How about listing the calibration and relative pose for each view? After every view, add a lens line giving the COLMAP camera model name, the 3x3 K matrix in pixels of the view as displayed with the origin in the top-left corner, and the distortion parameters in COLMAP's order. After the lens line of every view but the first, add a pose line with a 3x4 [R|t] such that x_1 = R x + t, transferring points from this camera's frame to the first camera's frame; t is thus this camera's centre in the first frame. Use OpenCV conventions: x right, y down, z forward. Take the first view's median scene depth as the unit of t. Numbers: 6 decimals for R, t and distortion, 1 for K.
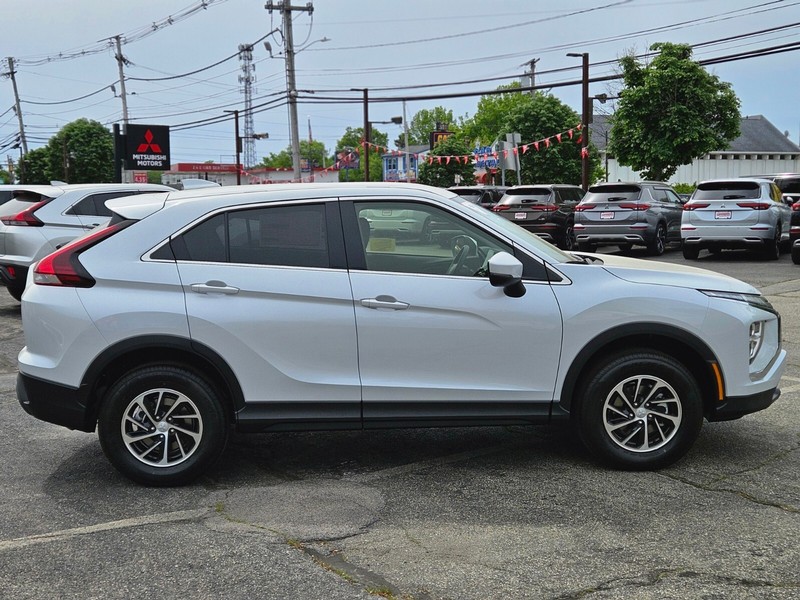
lens RADIAL K [[1083.5, 0, 385.0], [0, 1083.5, 300.6], [0, 0, 1]] dist [0.101478, -0.103400]
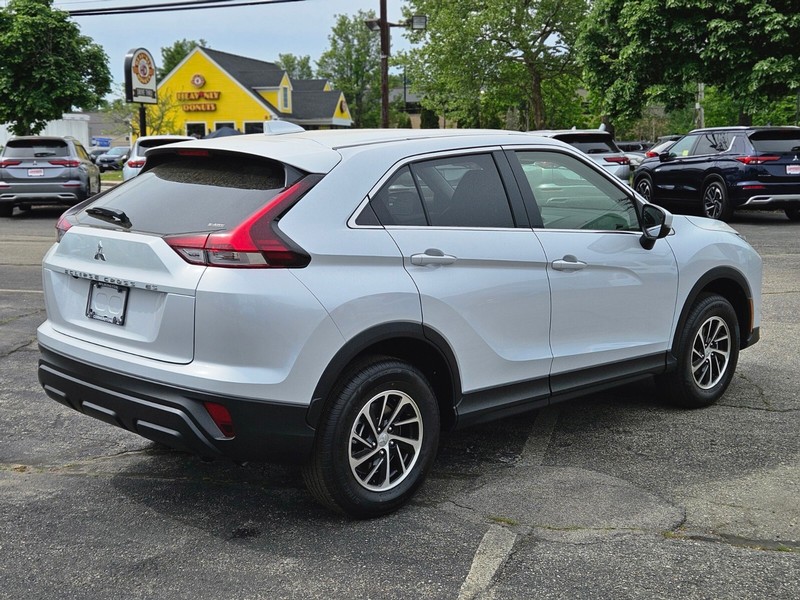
lens RADIAL K [[1083.5, 0, 385.0], [0, 1083.5, 300.6], [0, 0, 1]] dist [0.101478, -0.103400]
pose [[0.750705, -0.083816, 0.655299, -0.701481], [0.059297, 0.996464, 0.059523, -0.029595], [-0.657971, -0.005827, 0.753021, 0.411007]]
